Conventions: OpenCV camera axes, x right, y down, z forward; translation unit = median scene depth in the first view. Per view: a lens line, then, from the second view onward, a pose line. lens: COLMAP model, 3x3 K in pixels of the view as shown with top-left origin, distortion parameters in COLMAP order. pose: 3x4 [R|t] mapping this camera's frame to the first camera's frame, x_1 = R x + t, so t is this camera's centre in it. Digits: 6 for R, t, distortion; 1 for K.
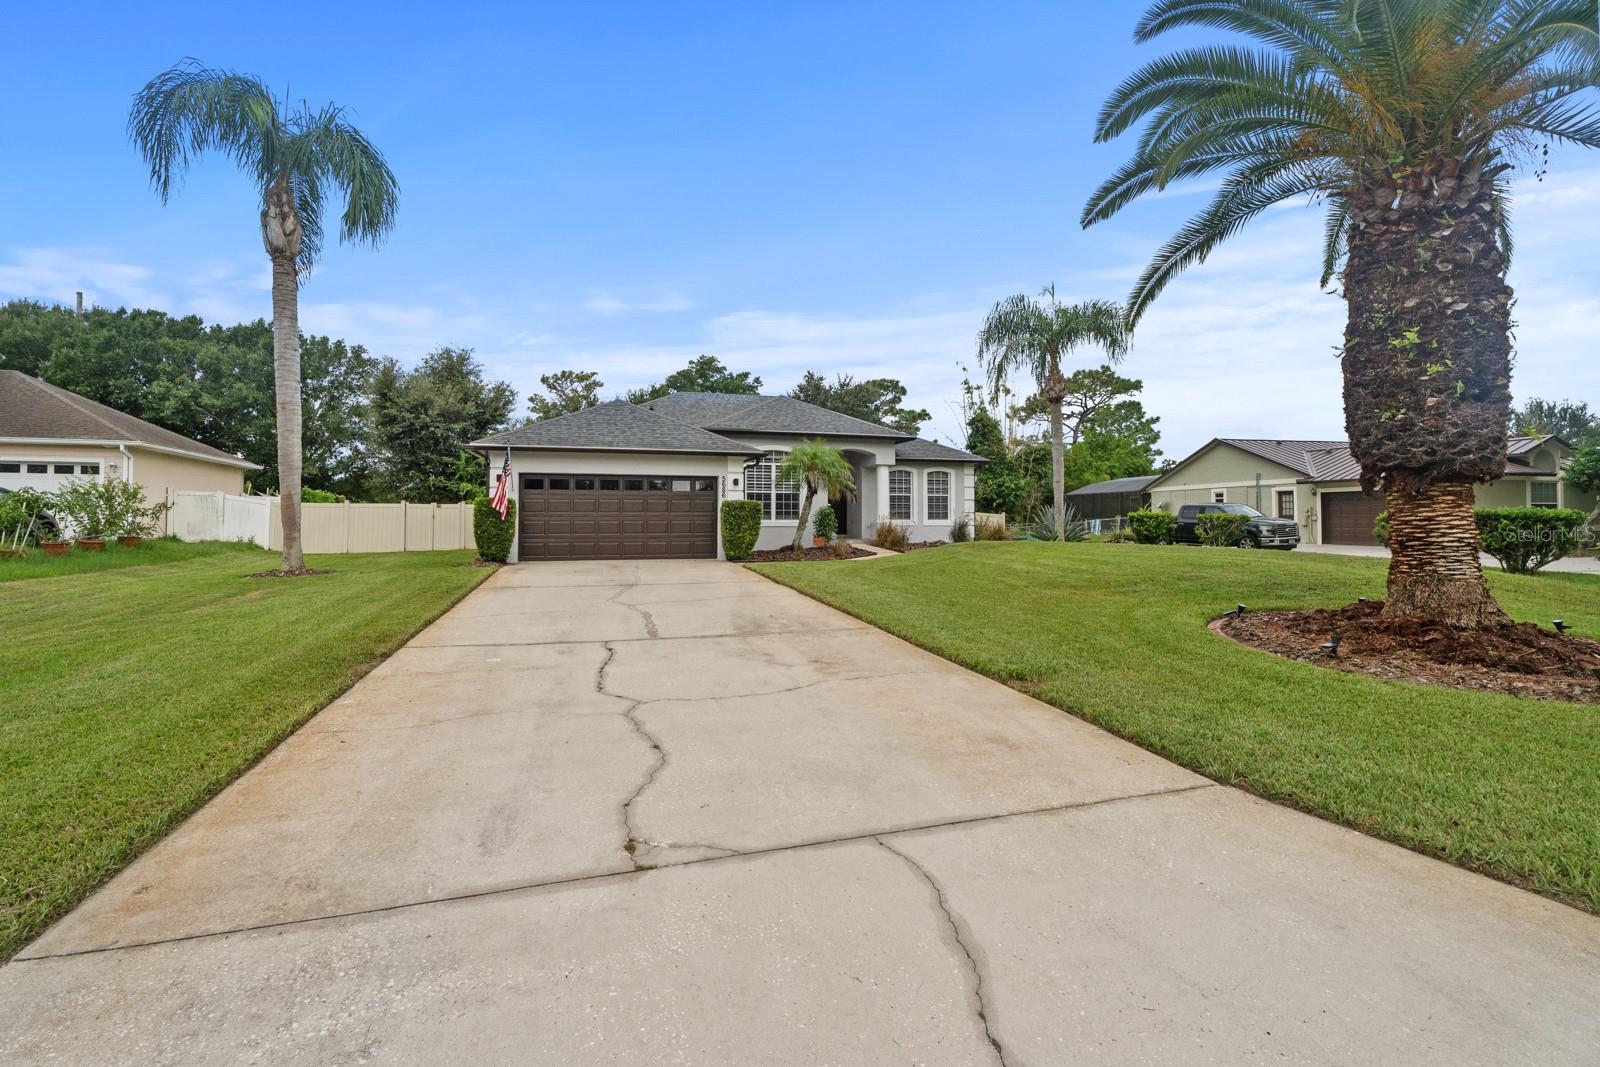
lens RADIAL K [[735.5, 0, 800.9], [0, 735.5, 508.8], [0, 0, 1]] dist [0.005519, 0.000064]
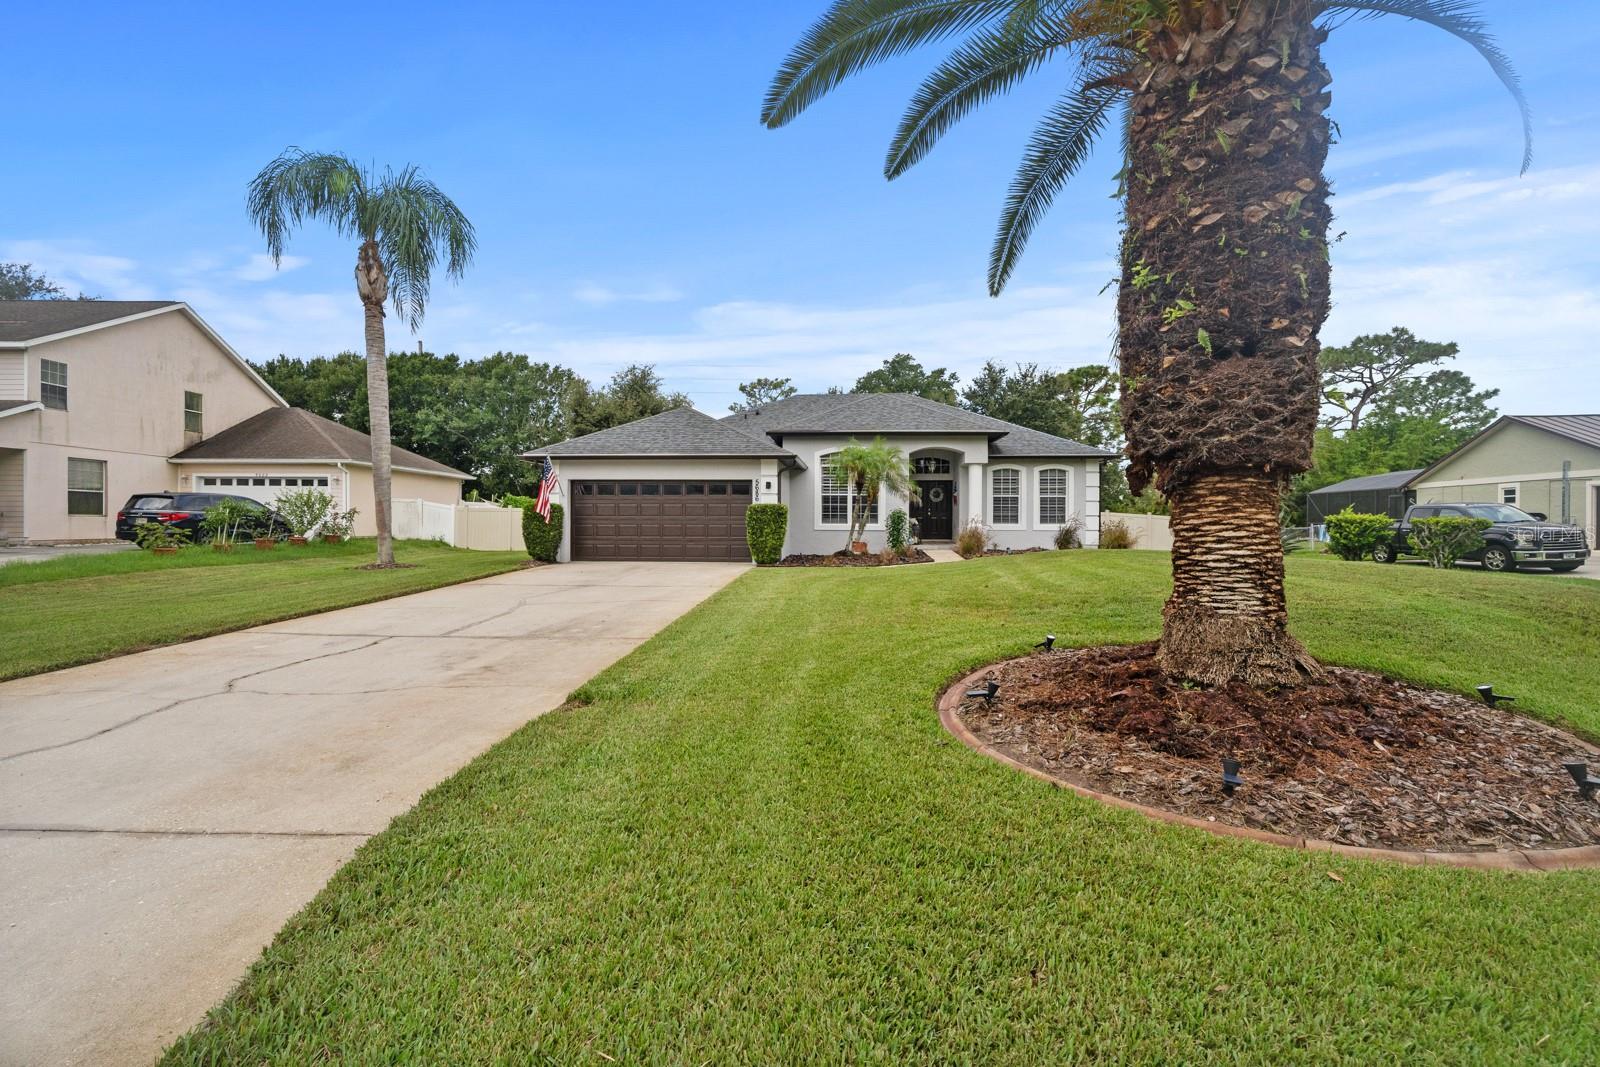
lens RADIAL K [[742.6, 0, 800.0], [0, 742.6, 533.5], [0, 0, 1]] dist [0.008448, 0.000348]
pose [[0.937394, 0.008502, -0.348167, 0.212140], [0.001997, 0.999554, 0.029783, -0.000947], [0.348265, -0.028614, 0.936959, 0.057308]]
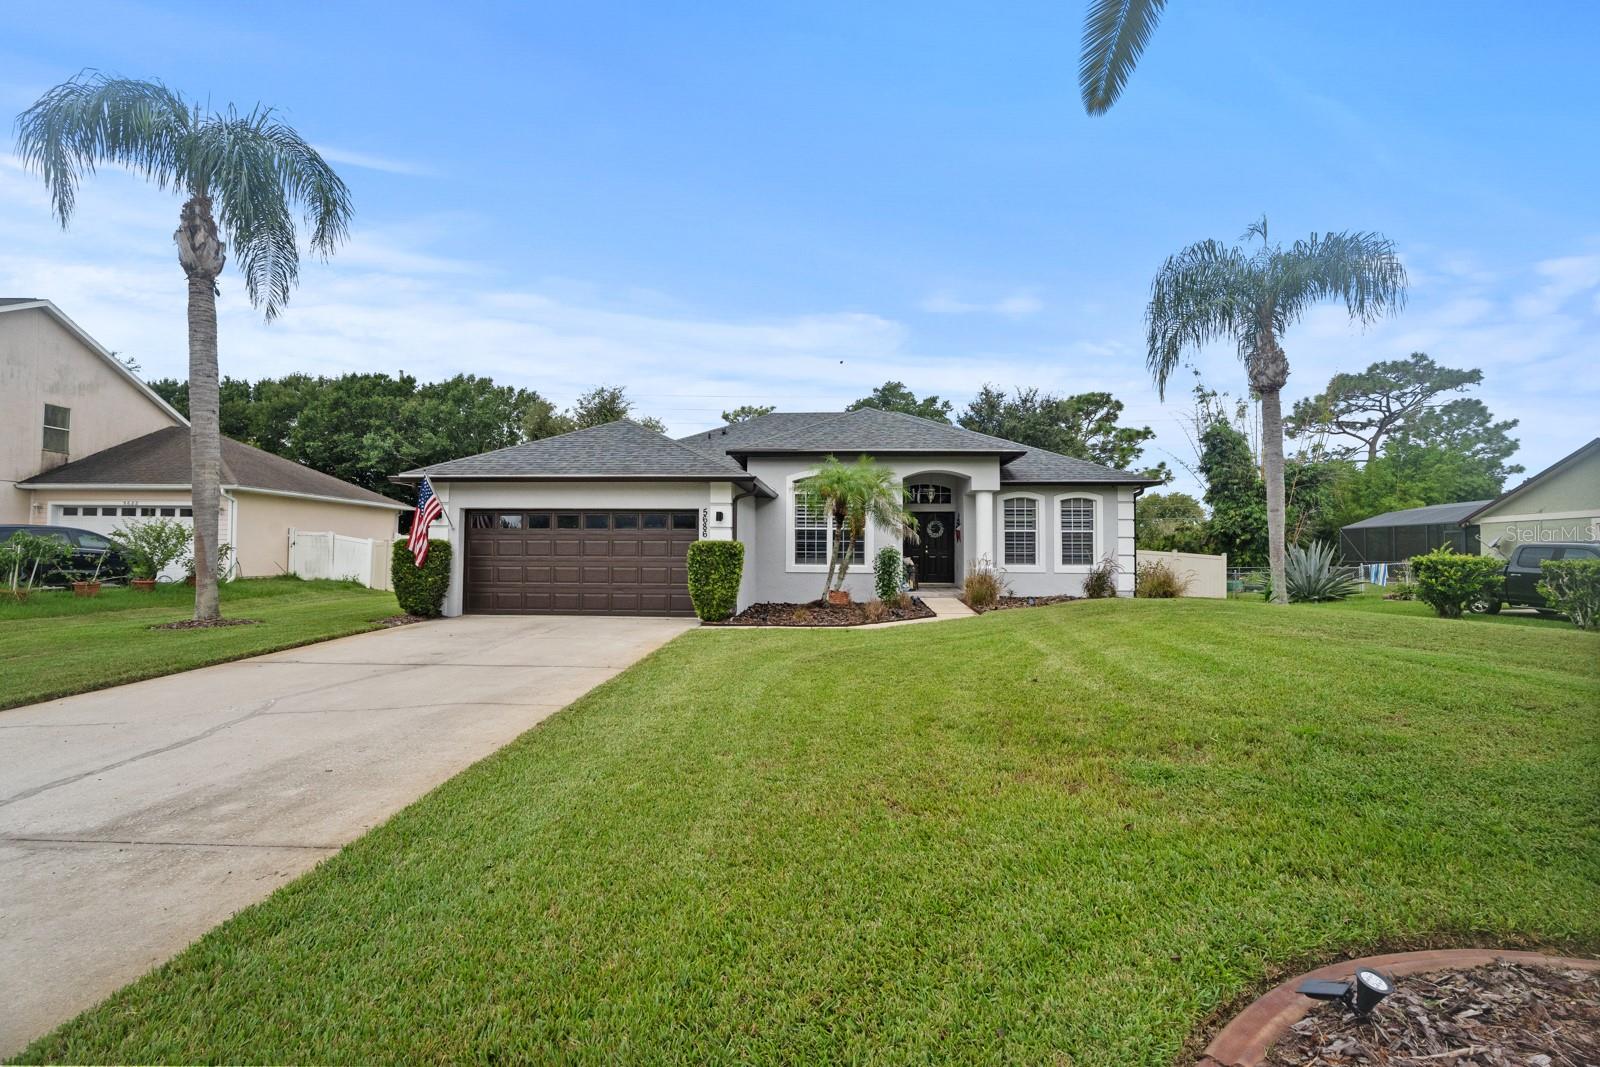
lens RADIAL K [[721.3, 0, 800.0], [0, 721.3, 533.5], [0, 0, 1]] dist [0.006799, -0.000005]
pose [[0.940404, -0.004379, -0.340031, 0.170590], [-0.000543, 0.999896, -0.014378, -0.005896], [0.340059, 0.013706, 0.940304, 0.237472]]
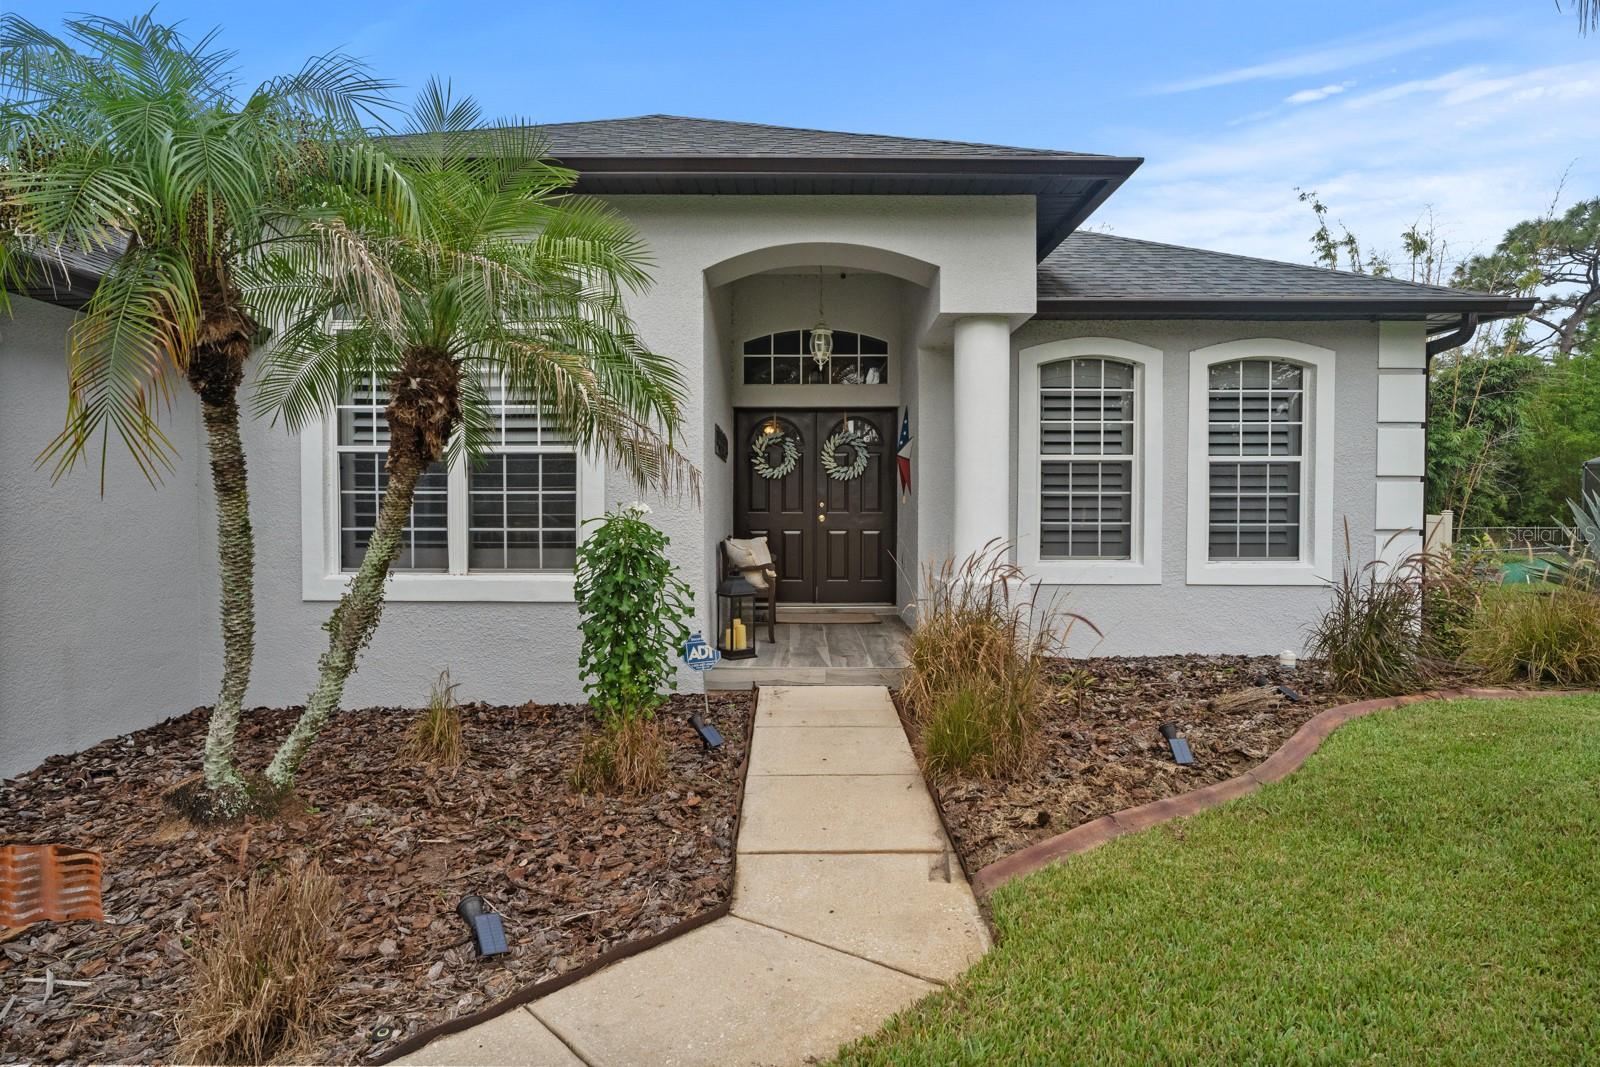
lens RADIAL K [[894.3, 0, 800.0], [0, 894.3, 533.5], [0, 0, 1]] dist [-0.004343, -0.000610]
pose [[0.959833, 0.011161, -0.280351, 0.124837], [0.002858, 0.998768, 0.049545, -0.008977], [0.280559, -0.048356, 0.958618, 0.673809]]
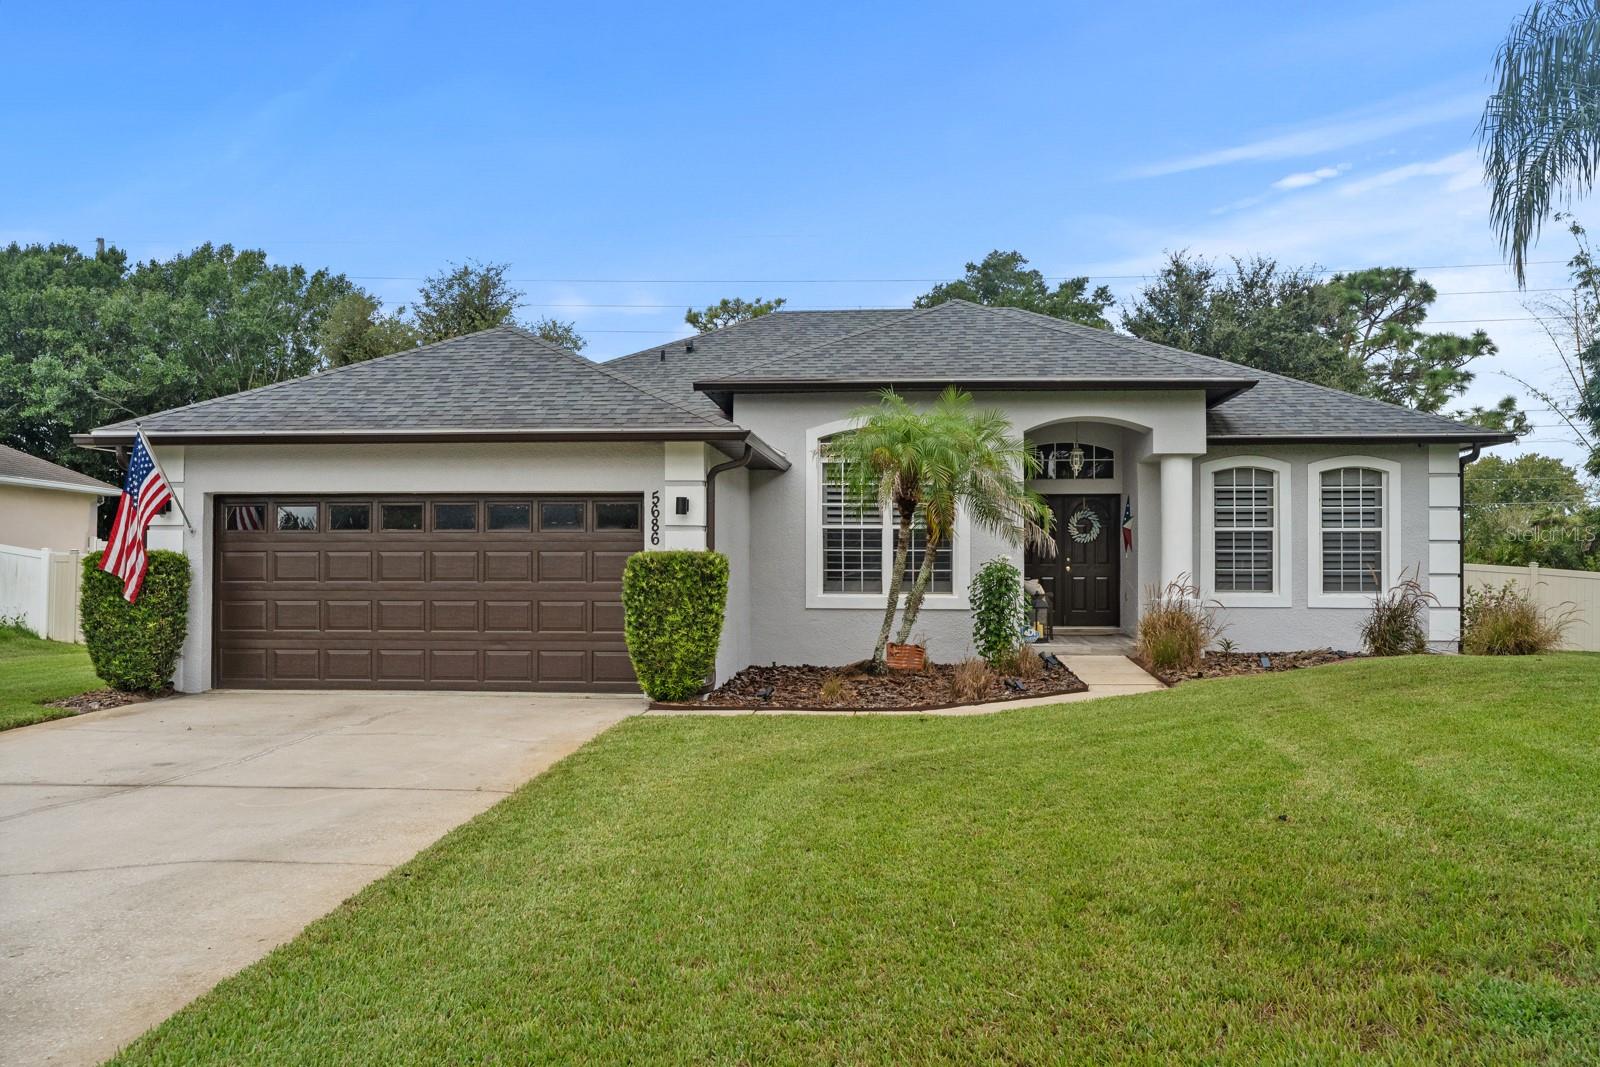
lens RADIAL K [[1325.8, 0, 801.7], [0, 1325.8, 563.6], [0, 0, 1]] dist [-0.000565, 0.011923]
pose [[0.932799, -0.000083, -0.360397, 0.167107], [0.003341, 0.999959, 0.008419, -0.007453], [0.360381, -0.009057, 0.932761, 0.244555]]
